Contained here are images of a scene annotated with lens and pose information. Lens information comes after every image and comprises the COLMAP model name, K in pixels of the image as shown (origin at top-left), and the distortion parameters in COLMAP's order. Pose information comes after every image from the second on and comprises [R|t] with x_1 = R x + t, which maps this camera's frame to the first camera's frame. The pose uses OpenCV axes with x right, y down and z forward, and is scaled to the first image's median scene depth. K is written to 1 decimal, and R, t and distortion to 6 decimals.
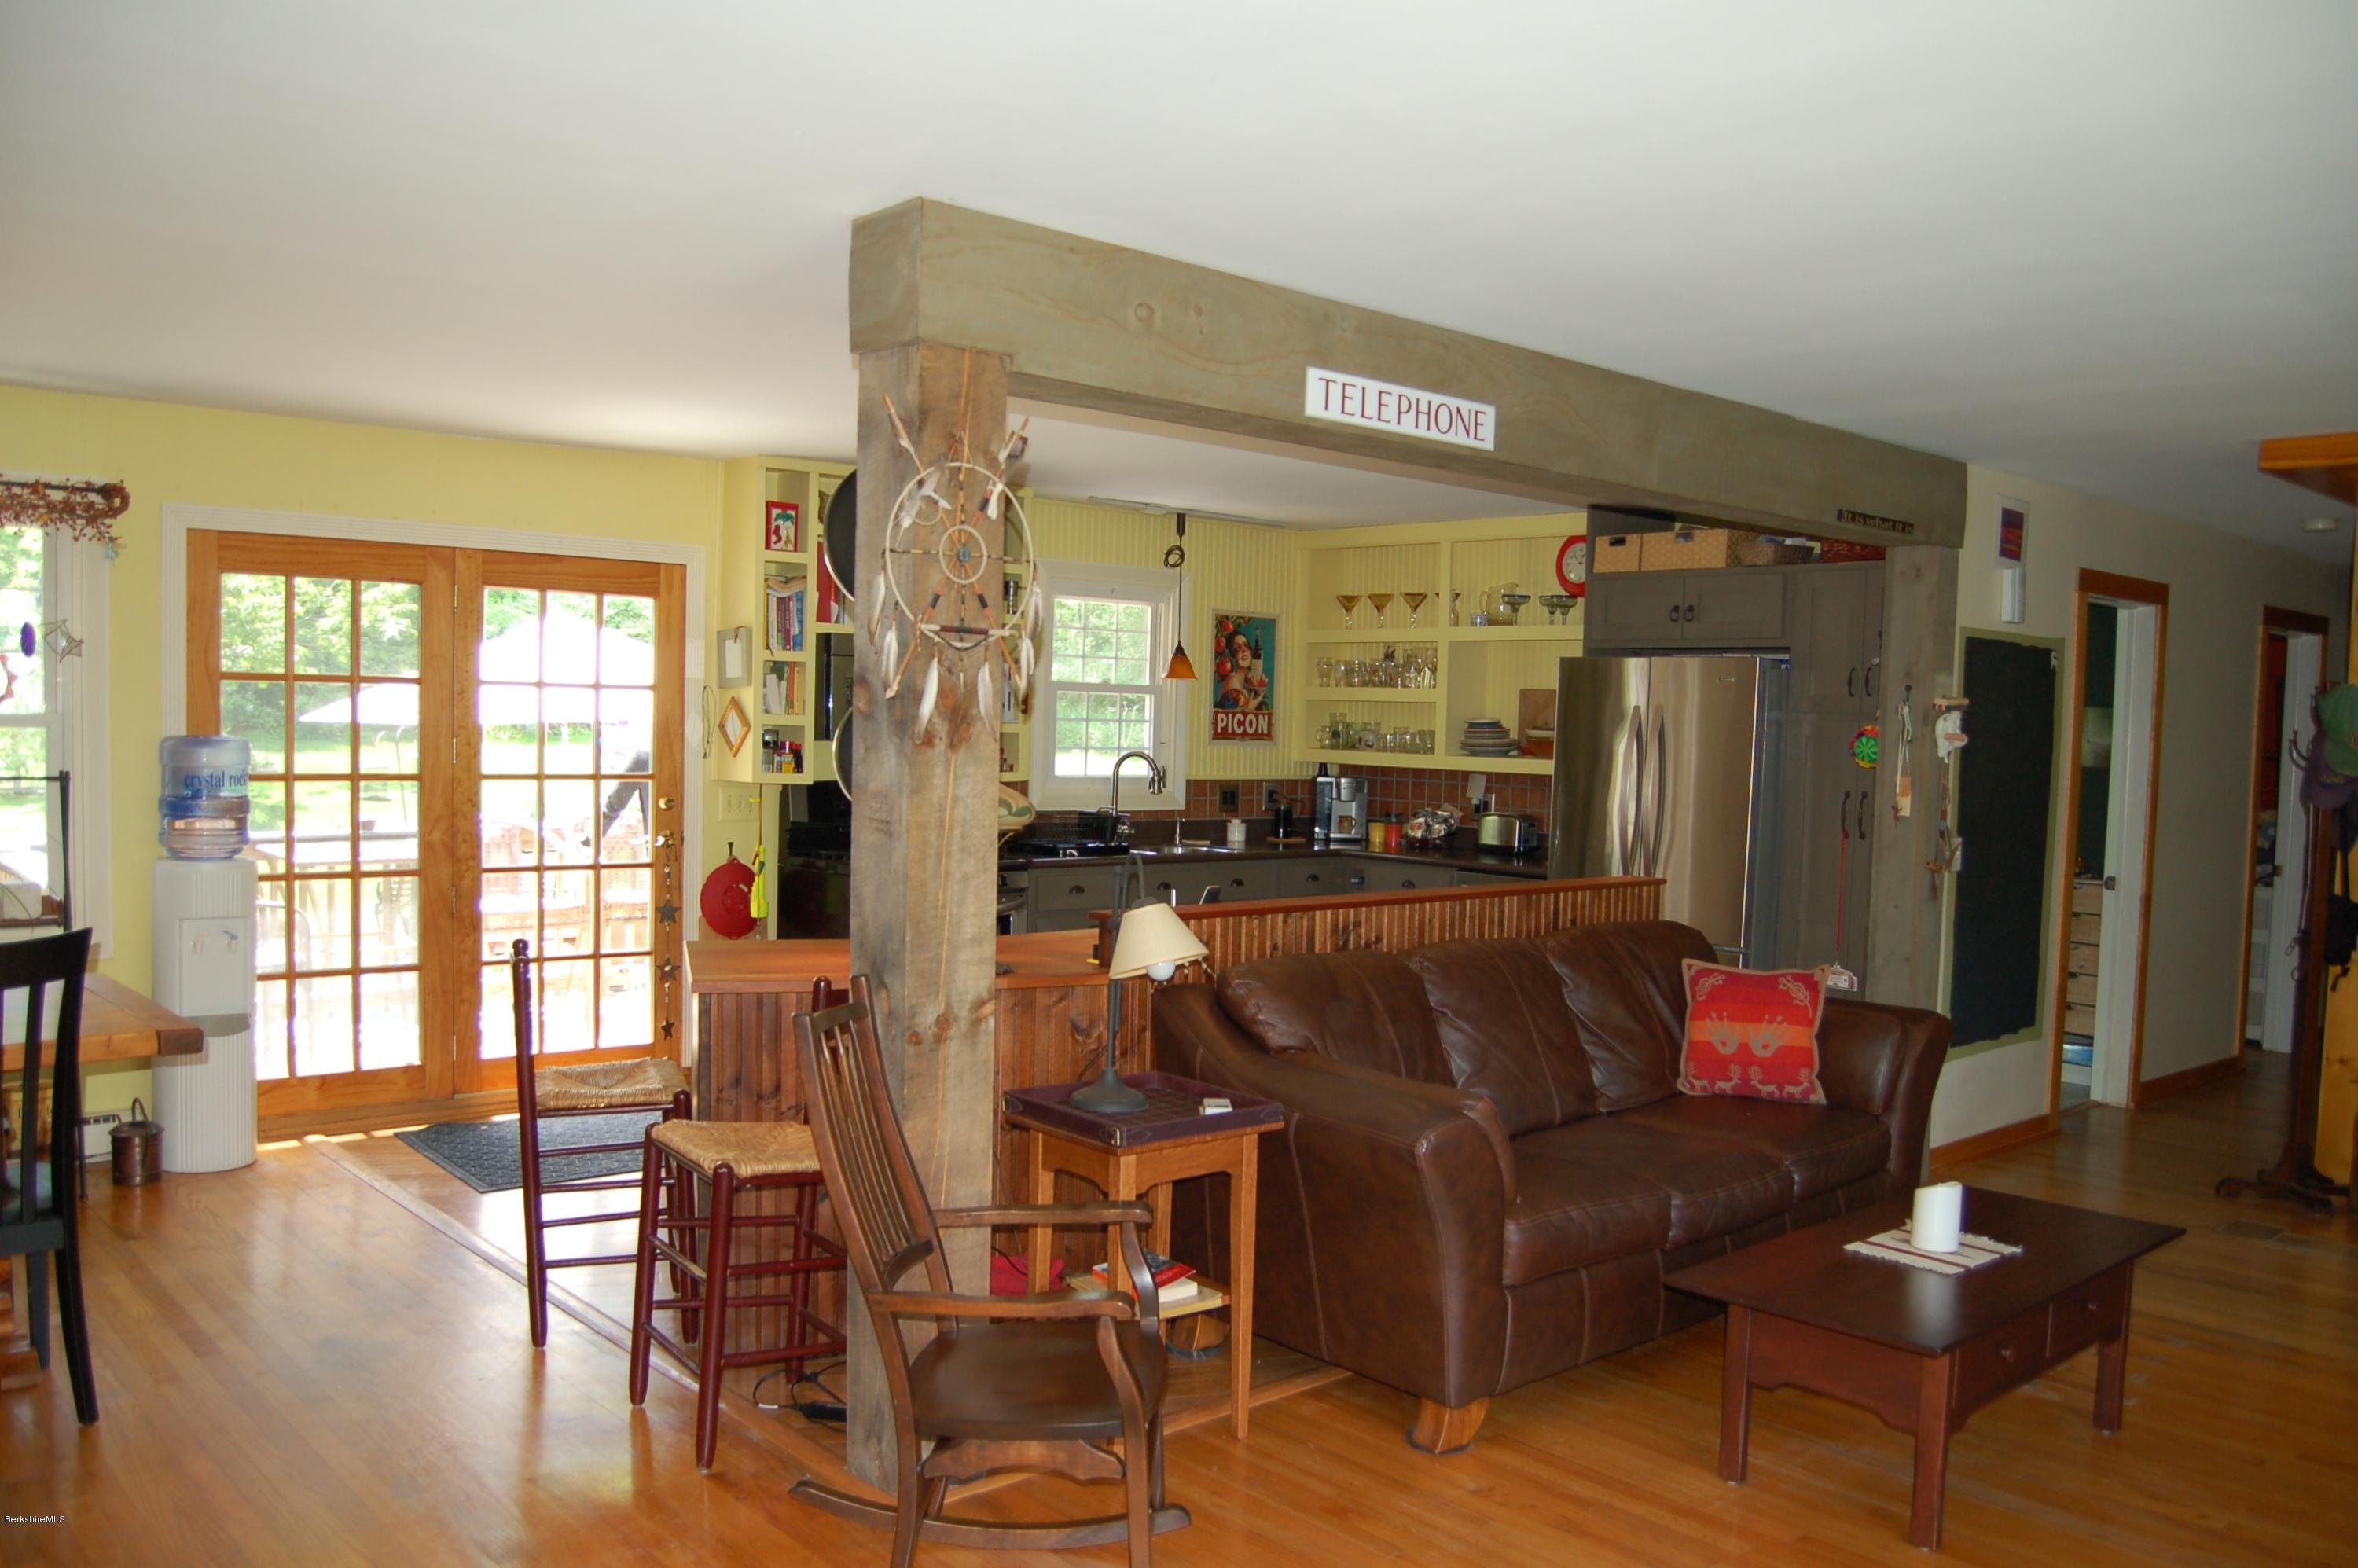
lens RADIAL K [[1845.3, 0, 1158.2], [0, 1845.3, 830.7], [0, 0, 1]] dist [-0.094517, 0.032350]
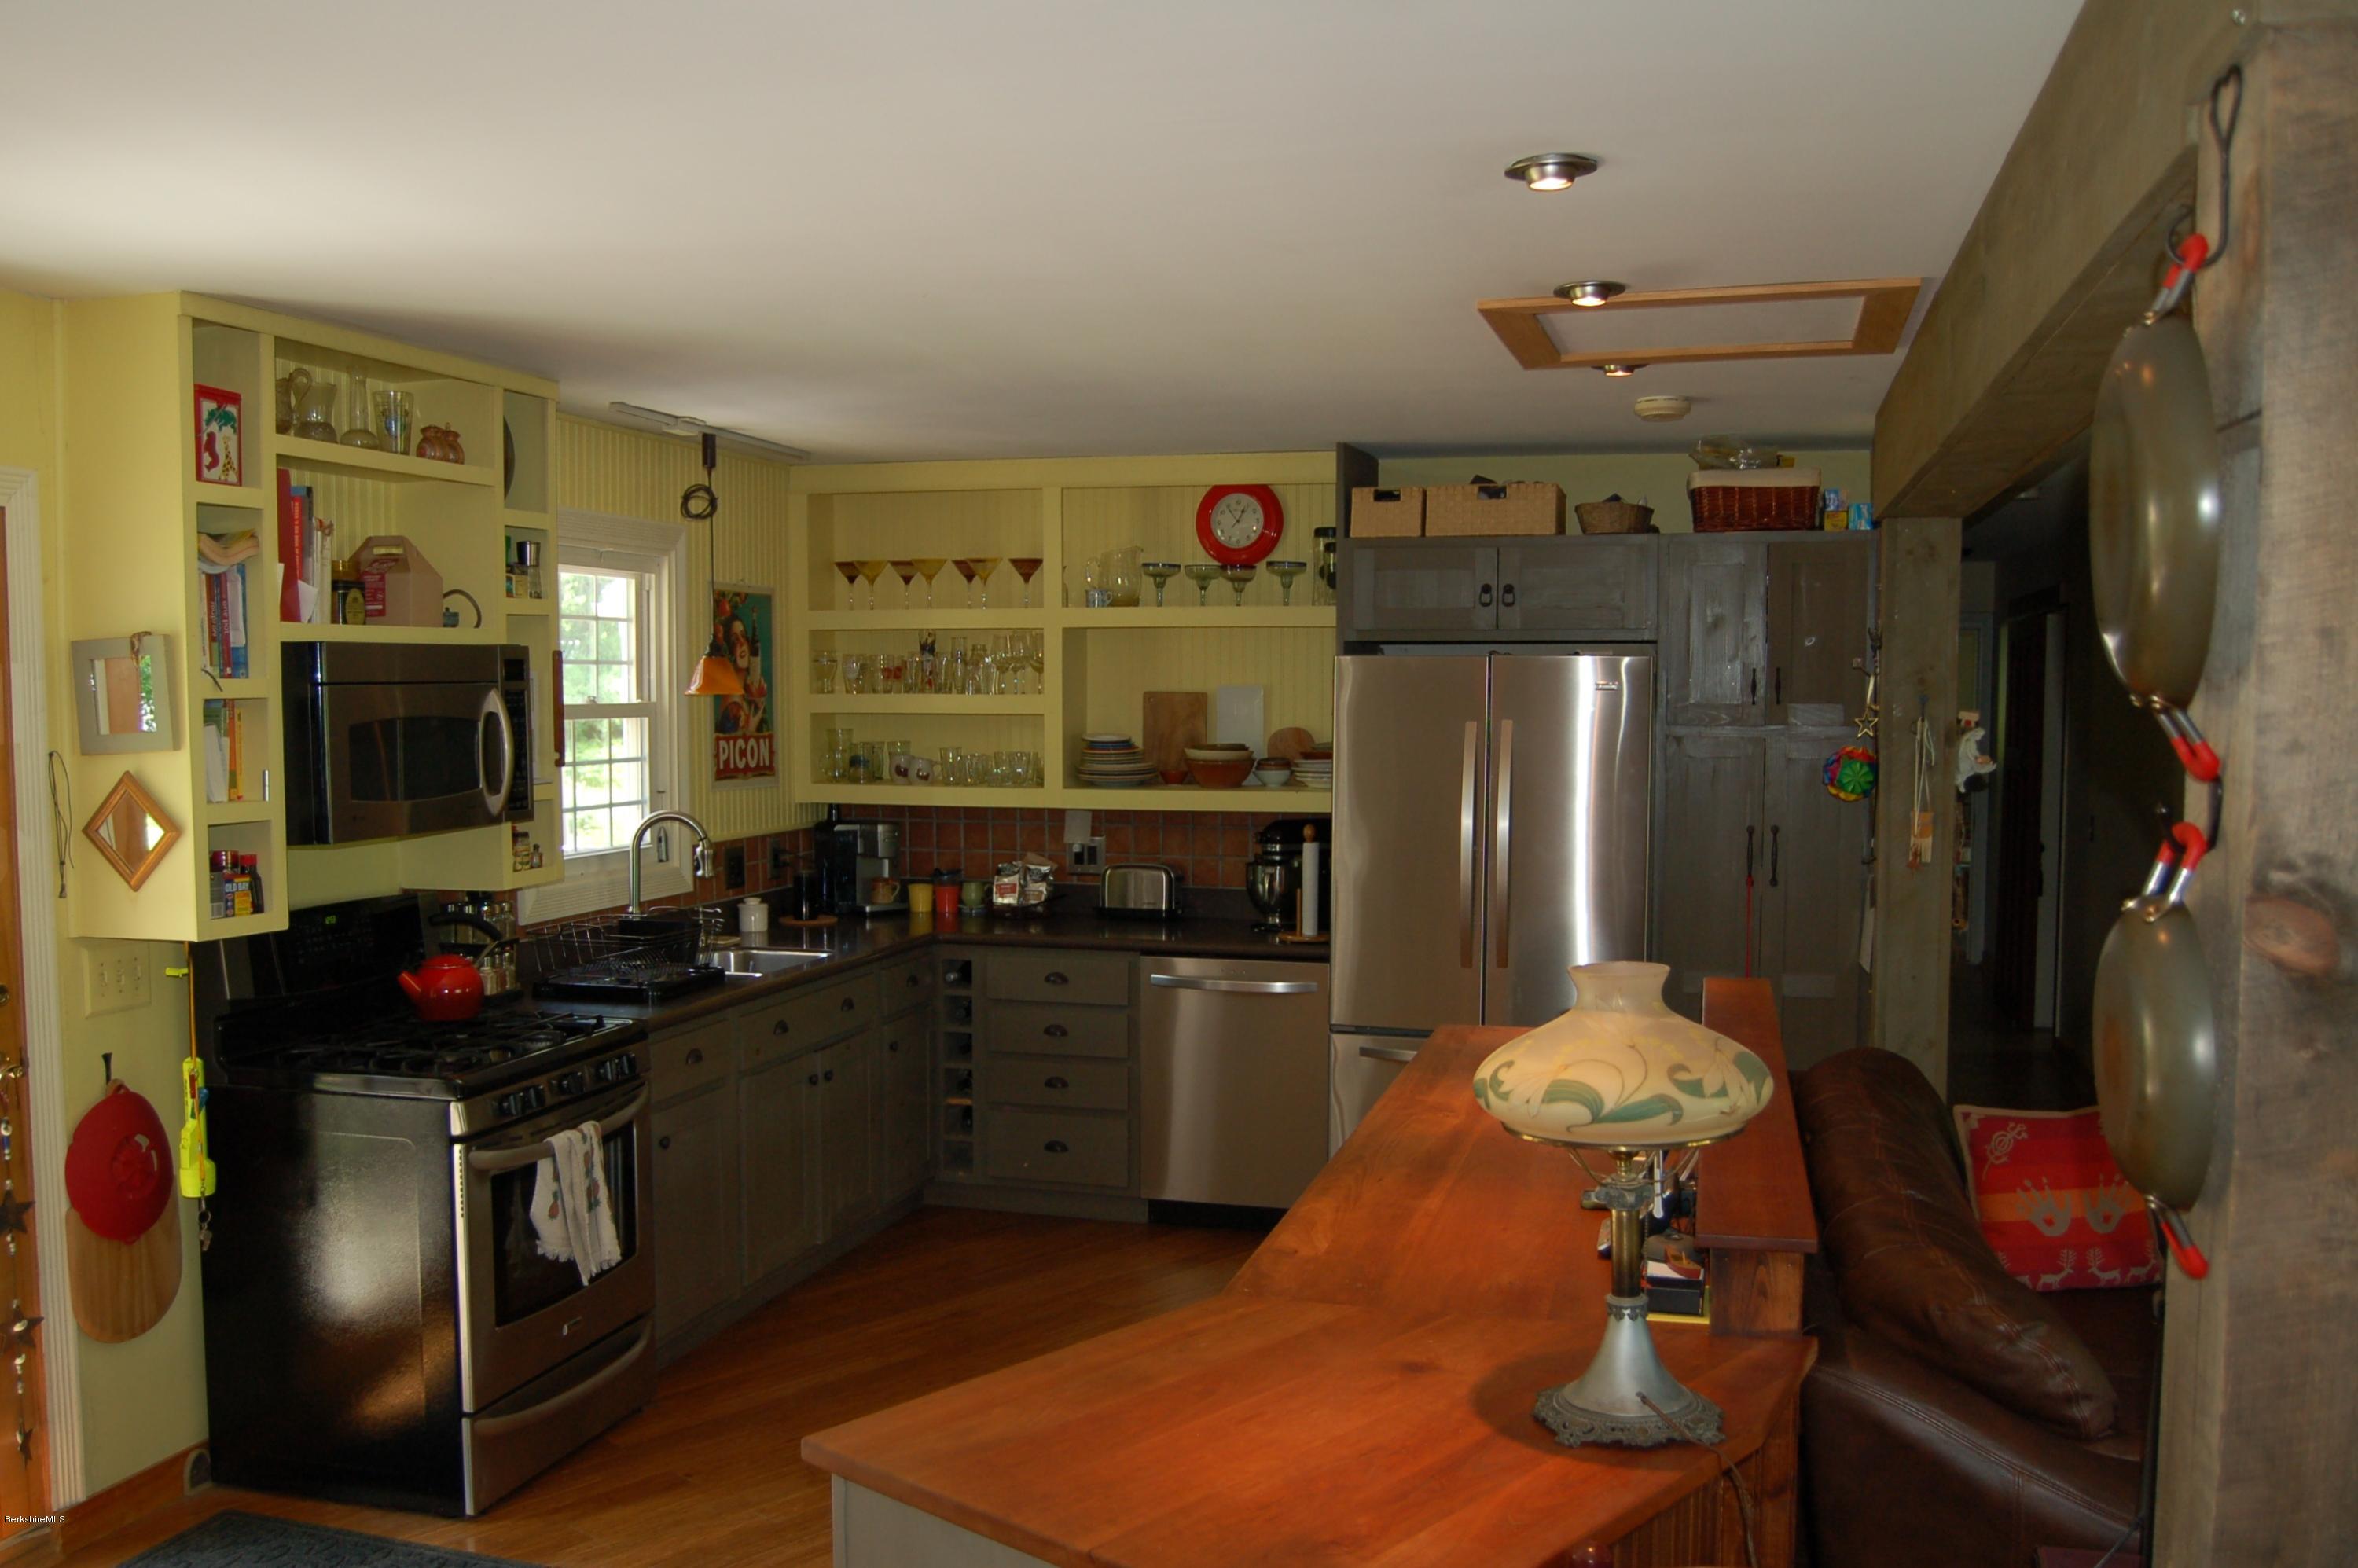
lens RADIAL K [[2037.4, 0, 1166.5], [0, 2037.4, 806.9], [0, 0, 1]] dist [-0.087318, 0.006520]
pose [[0.838833, -0.057867, 0.541304, -0.284609], [0.054743, 0.998261, 0.021886, -0.059002], [-0.541629, 0.011274, 0.840542, 0.382833]]
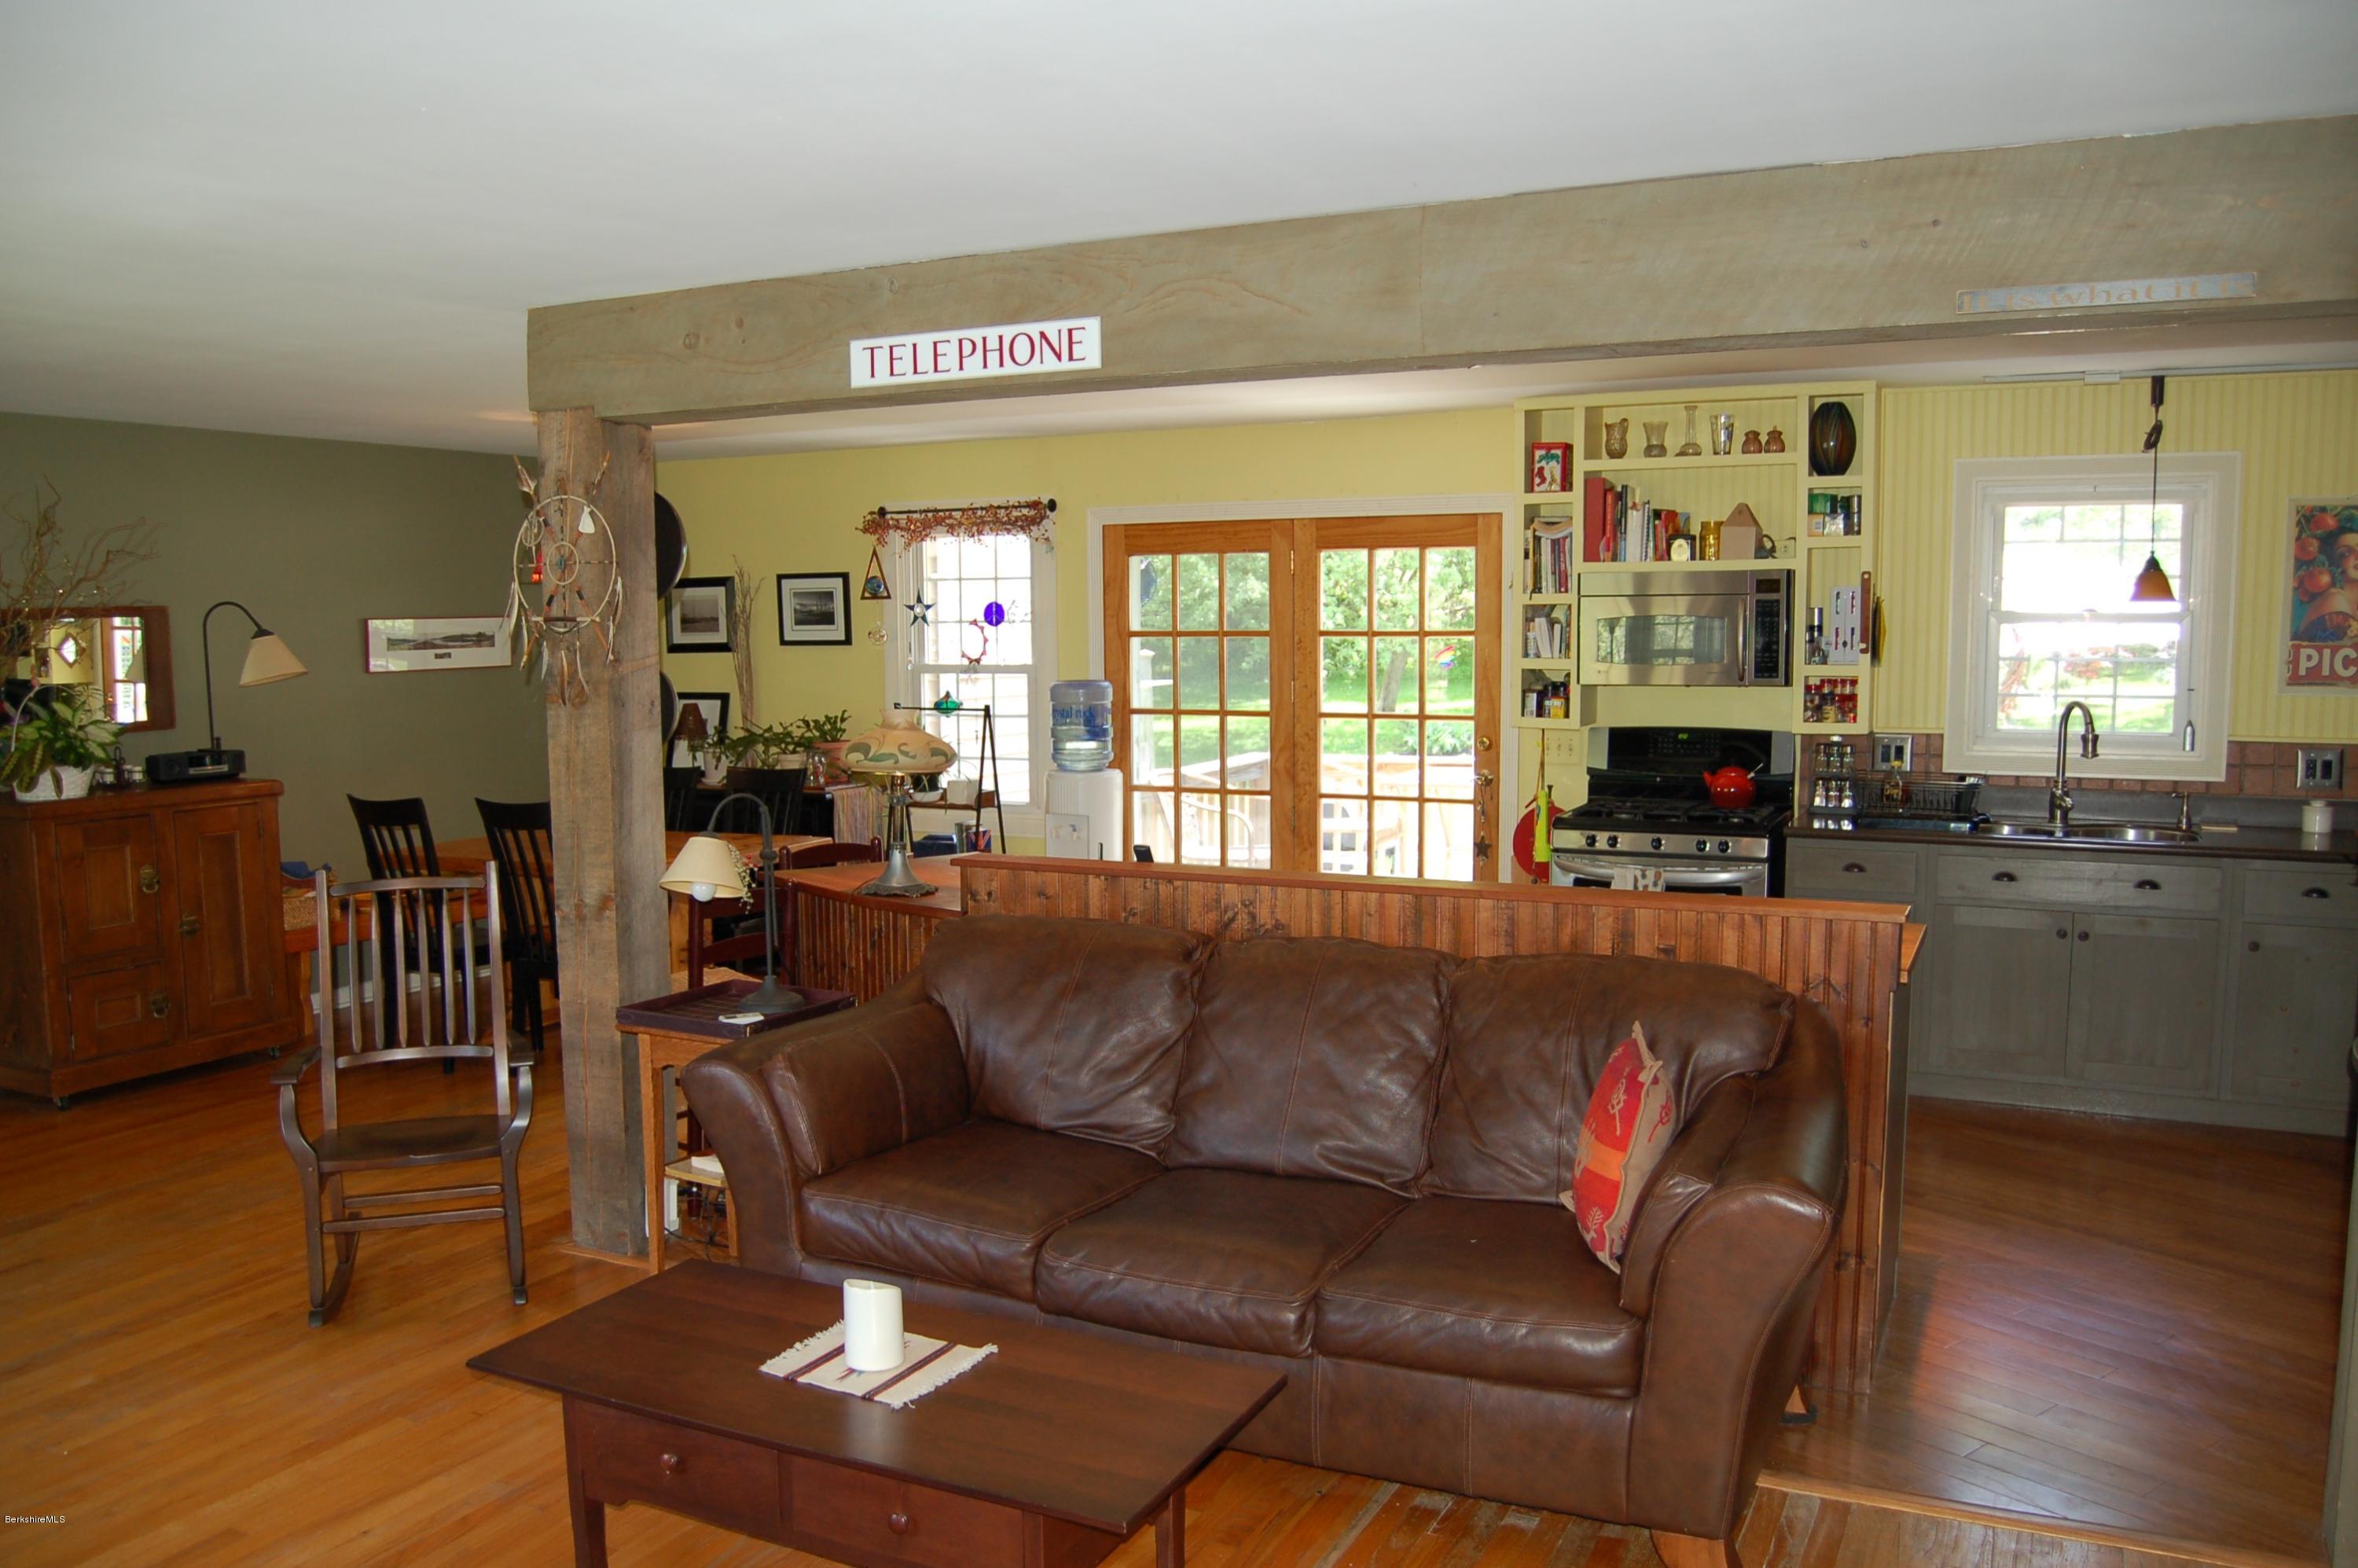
lens RADIAL K [[1845.3, 0, 1163.8], [0, 1845.3, 837.3], [0, 0, 1]] dist [-0.094517, 0.032350]
pose [[0.373078, 0.081132, -0.924246, 0.630790], [-0.038907, 0.996661, 0.071784, -0.029884], [0.926984, 0.009178, 0.374989, 0.434278]]
